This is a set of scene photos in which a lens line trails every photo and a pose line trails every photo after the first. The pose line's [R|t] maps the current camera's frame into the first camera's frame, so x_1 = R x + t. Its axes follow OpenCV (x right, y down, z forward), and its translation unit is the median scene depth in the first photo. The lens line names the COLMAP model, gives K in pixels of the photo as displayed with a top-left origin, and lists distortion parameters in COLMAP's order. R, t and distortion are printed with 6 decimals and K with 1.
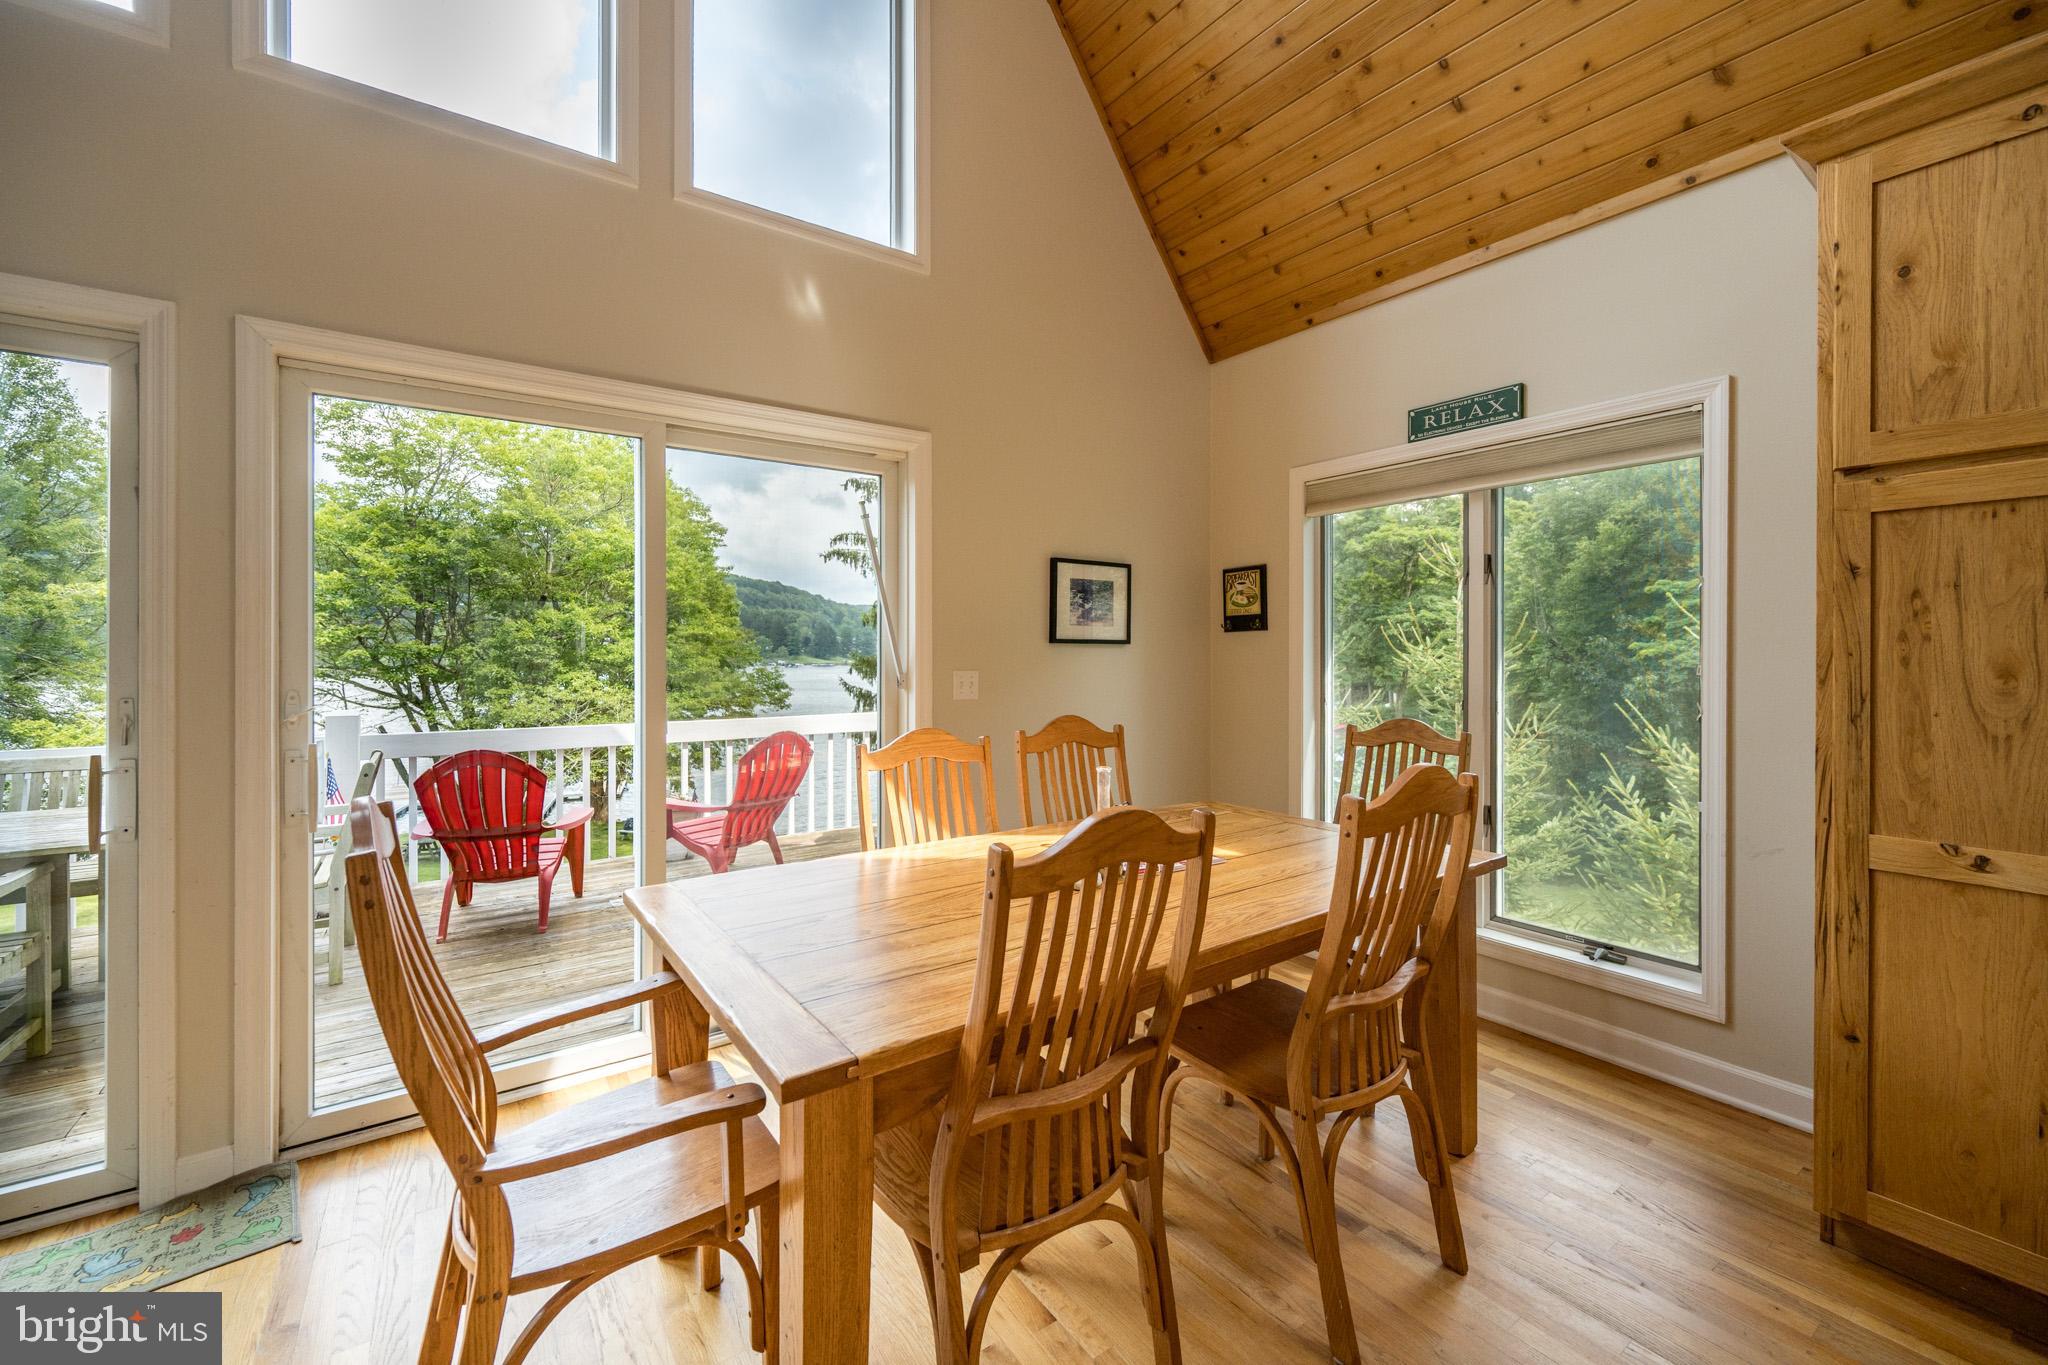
lens RADIAL K [[821.5, 0, 1034.9], [0, 821.5, 656.9], [0, 0, 1]] dist [-0.002368, 0.000006]
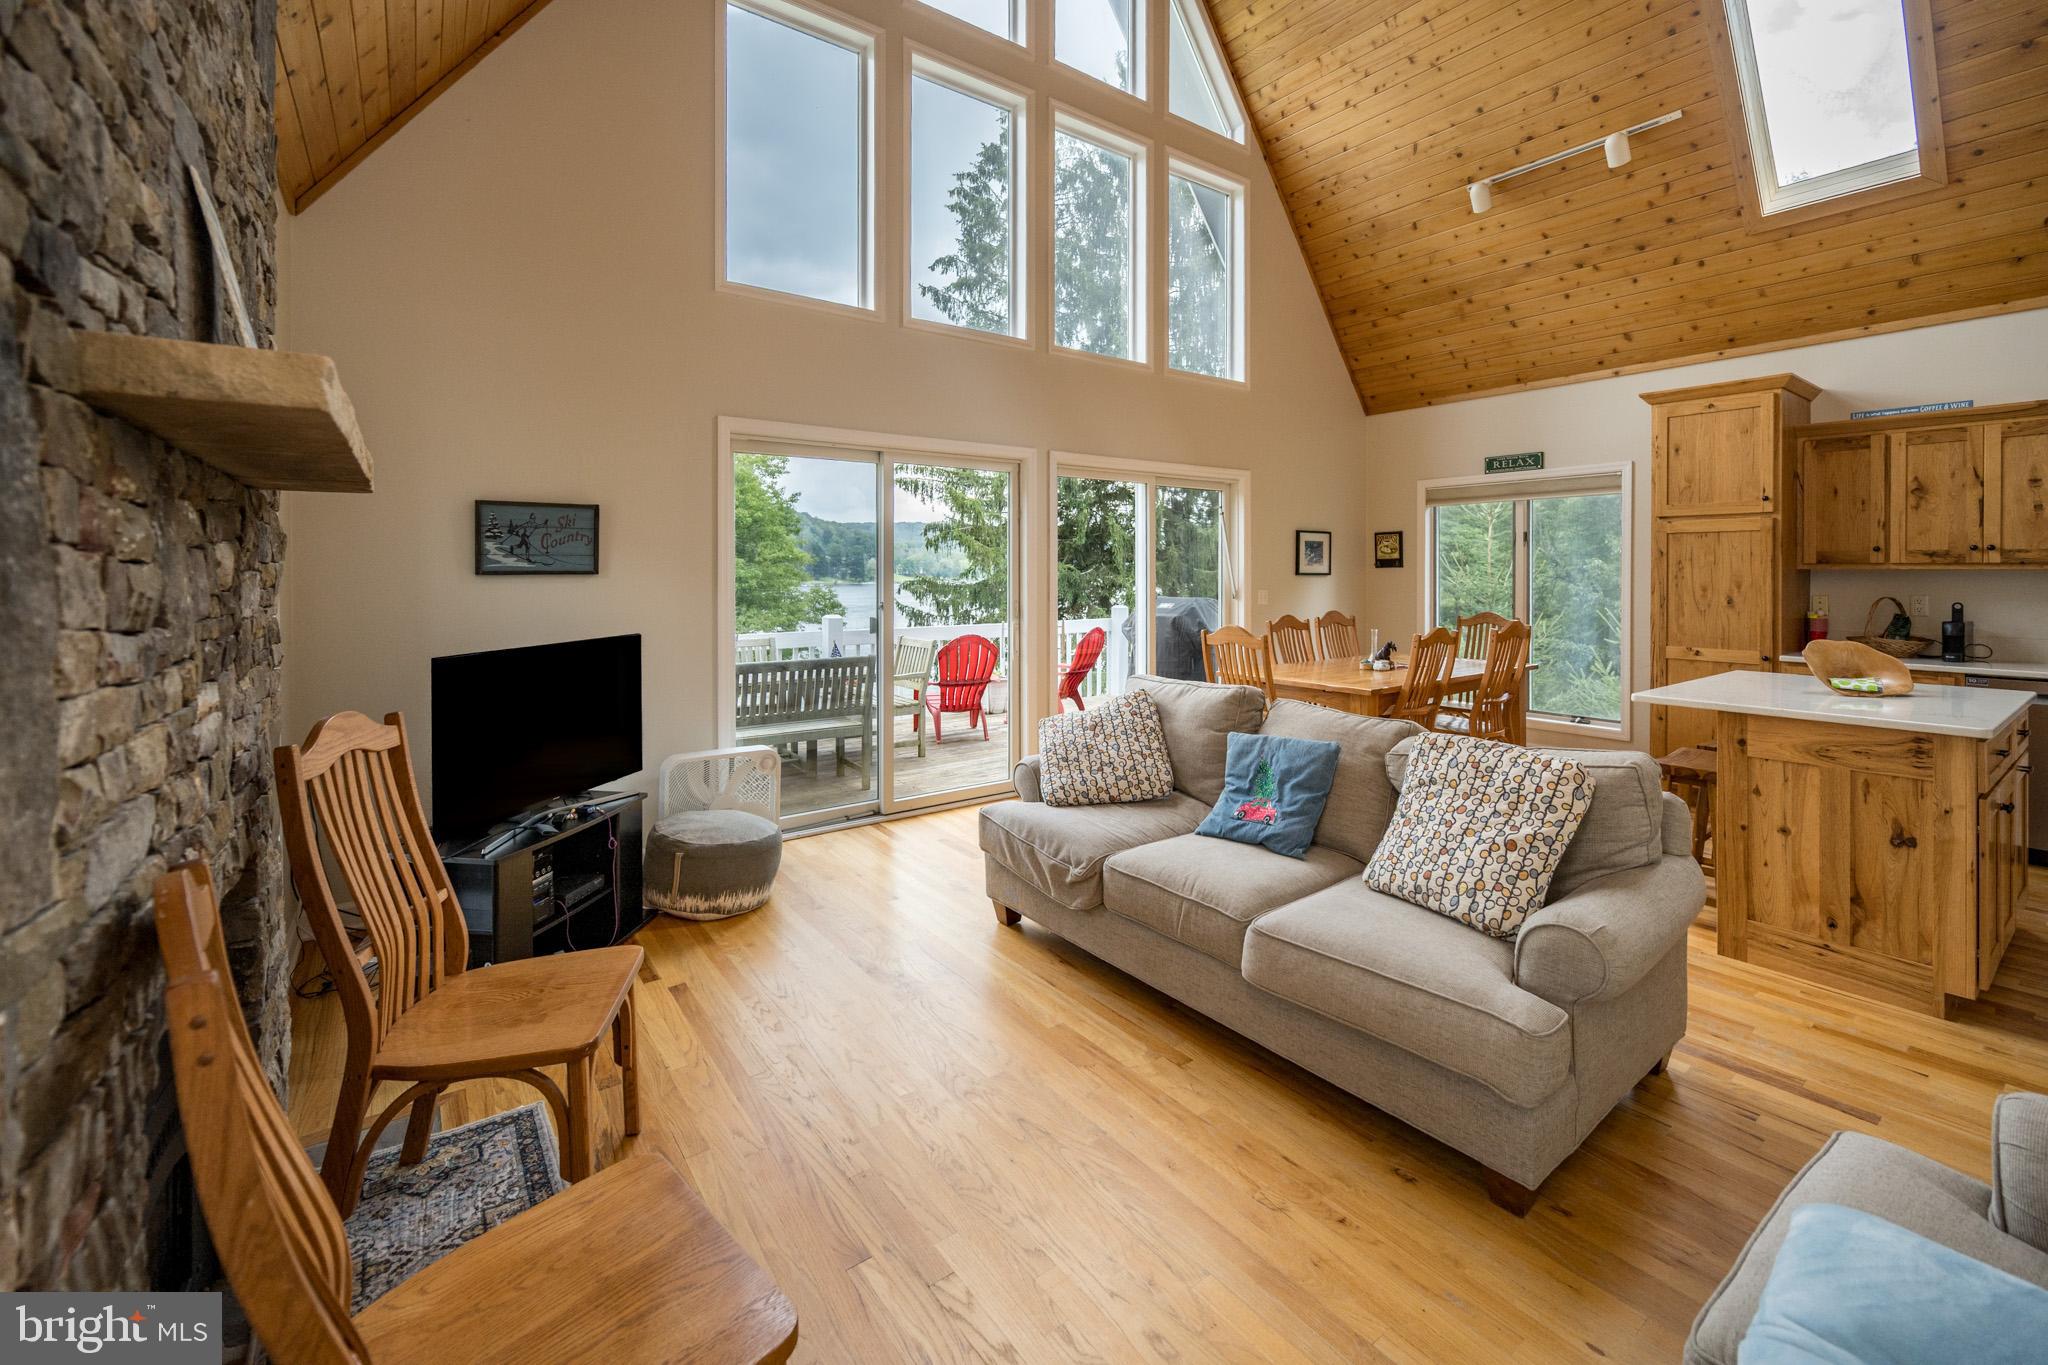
lens RADIAL K [[821.5, 0, 1069.2], [0, 821.5, 577.2], [0, 0, 1]] dist [-0.002368, 0.000006]
pose [[0.999734, -0.001013, 0.023054, -0.595558], [0.001027, 0.999999, -0.000618, -0.012672], [-0.023053, 0.000642, 0.999734, -0.958400]]
